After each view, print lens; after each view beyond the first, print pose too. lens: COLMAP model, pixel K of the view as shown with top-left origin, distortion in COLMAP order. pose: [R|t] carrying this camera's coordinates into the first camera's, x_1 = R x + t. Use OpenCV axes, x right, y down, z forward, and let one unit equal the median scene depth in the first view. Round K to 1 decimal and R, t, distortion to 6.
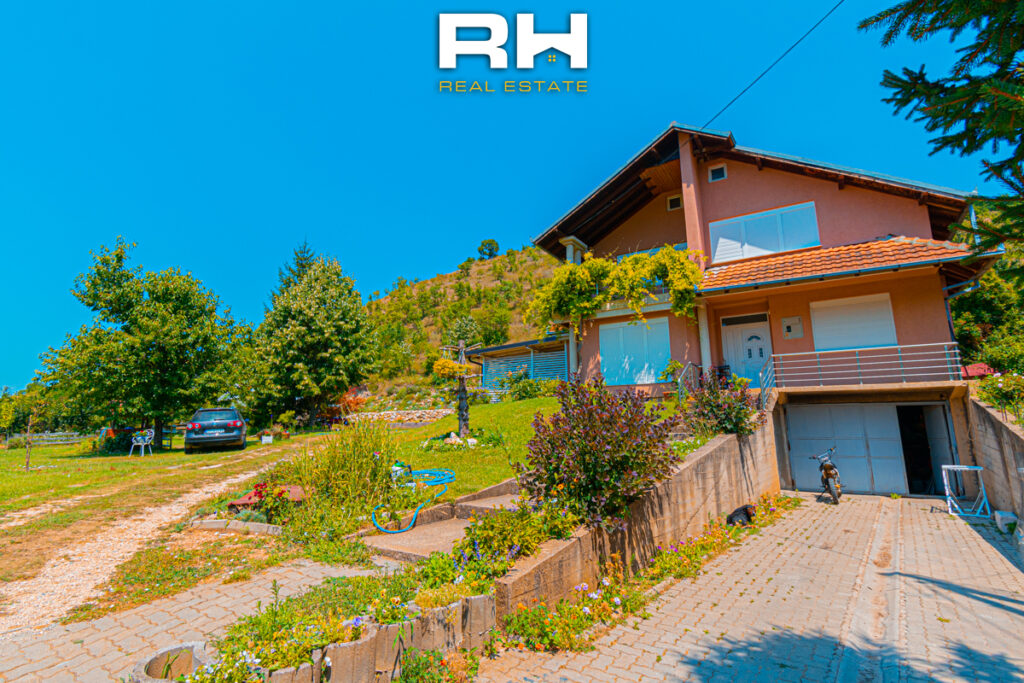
lens RADIAL K [[503.6, 0, 503.9], [0, 503.6, 335.4], [0, 0, 1]] dist [-0.005756, 0.000319]
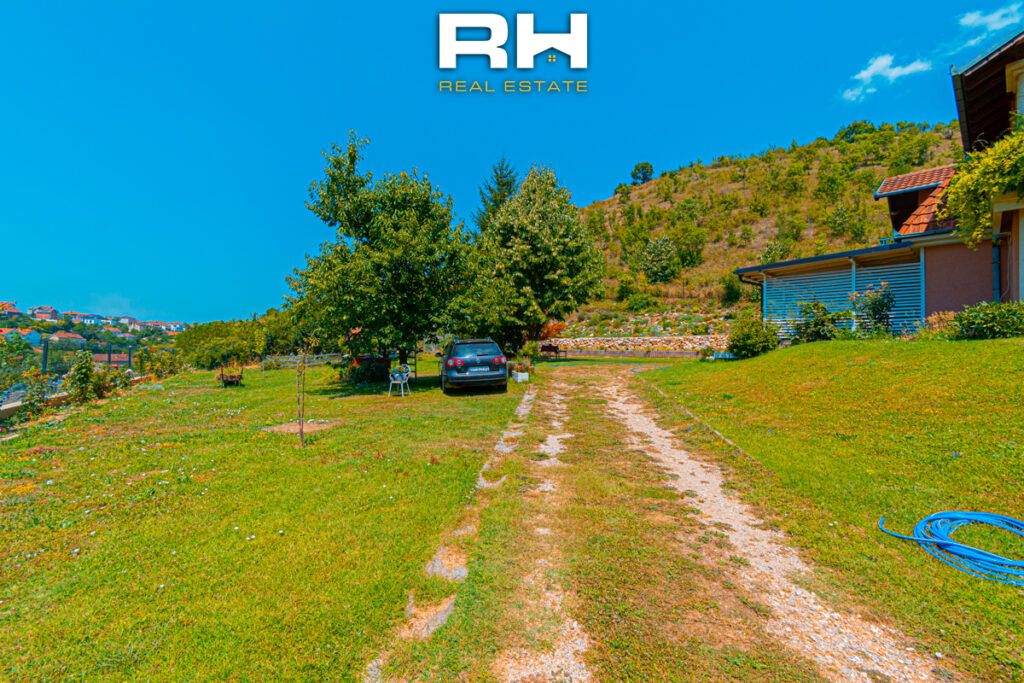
lens RADIAL K [[451.3, 0, 517.8], [0, 451.3, 345.5], [0, 0, 1]] dist [0.001490, -0.000090]
pose [[0.967684, 0.019832, -0.251387, -0.211936], [0.024586, 0.984733, 0.172327, 0.019049], [0.250966, -0.172939, 0.952422, 0.210709]]
